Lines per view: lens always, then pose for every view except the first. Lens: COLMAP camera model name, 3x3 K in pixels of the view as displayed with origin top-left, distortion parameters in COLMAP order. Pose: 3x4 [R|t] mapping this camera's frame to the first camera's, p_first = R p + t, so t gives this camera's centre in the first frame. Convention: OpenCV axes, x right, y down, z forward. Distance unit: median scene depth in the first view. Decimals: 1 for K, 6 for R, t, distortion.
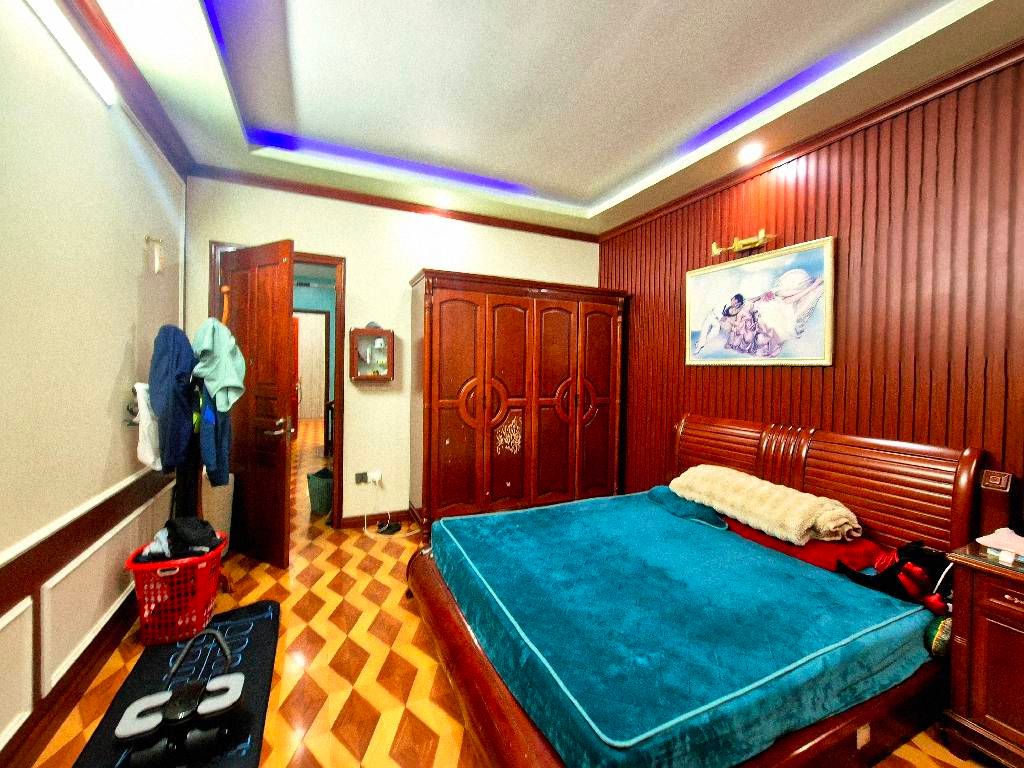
lens RADIAL K [[420.2, 0, 521.1], [0, 420.2, 378.8], [0, 0, 1]] dist [0.002542, 0.000961]
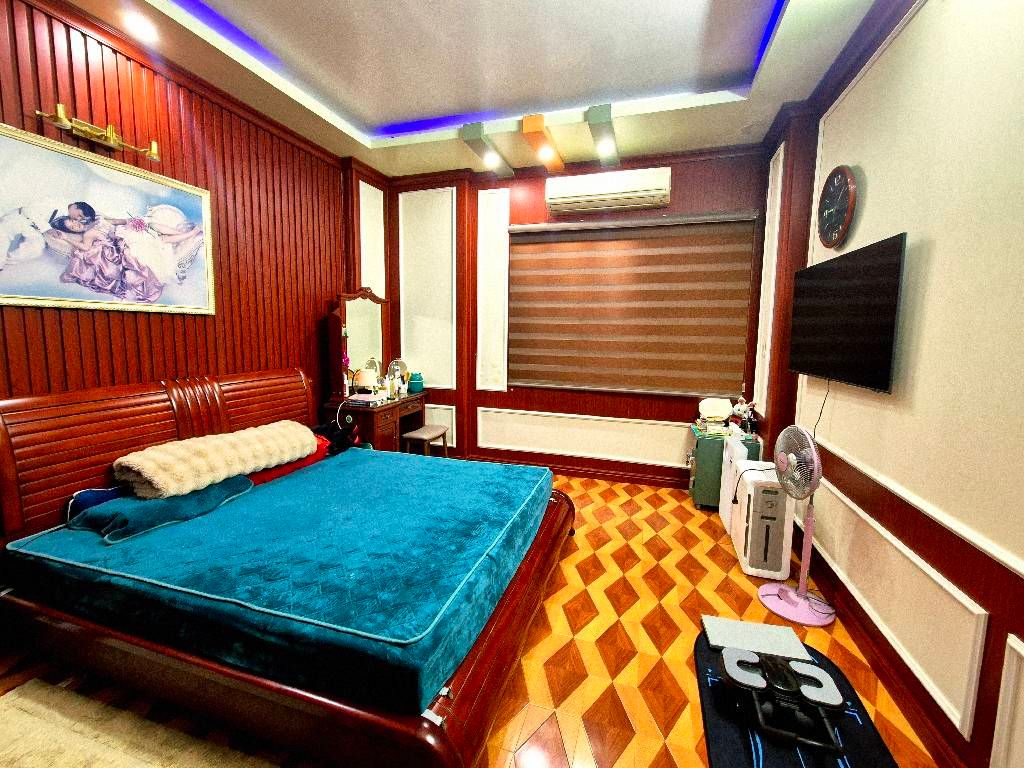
lens RADIAL K [[420.2, 0, 518.6], [0, 420.2, 377.4], [0, 0, 1]] dist [0.002542, 0.000961]
pose [[-0.735417, -0.100595, 0.670106, -0.505504], [-0.008758, 0.990248, 0.139042, -0.025772], [-0.677558, 0.096384, -0.729126, 1.107031]]
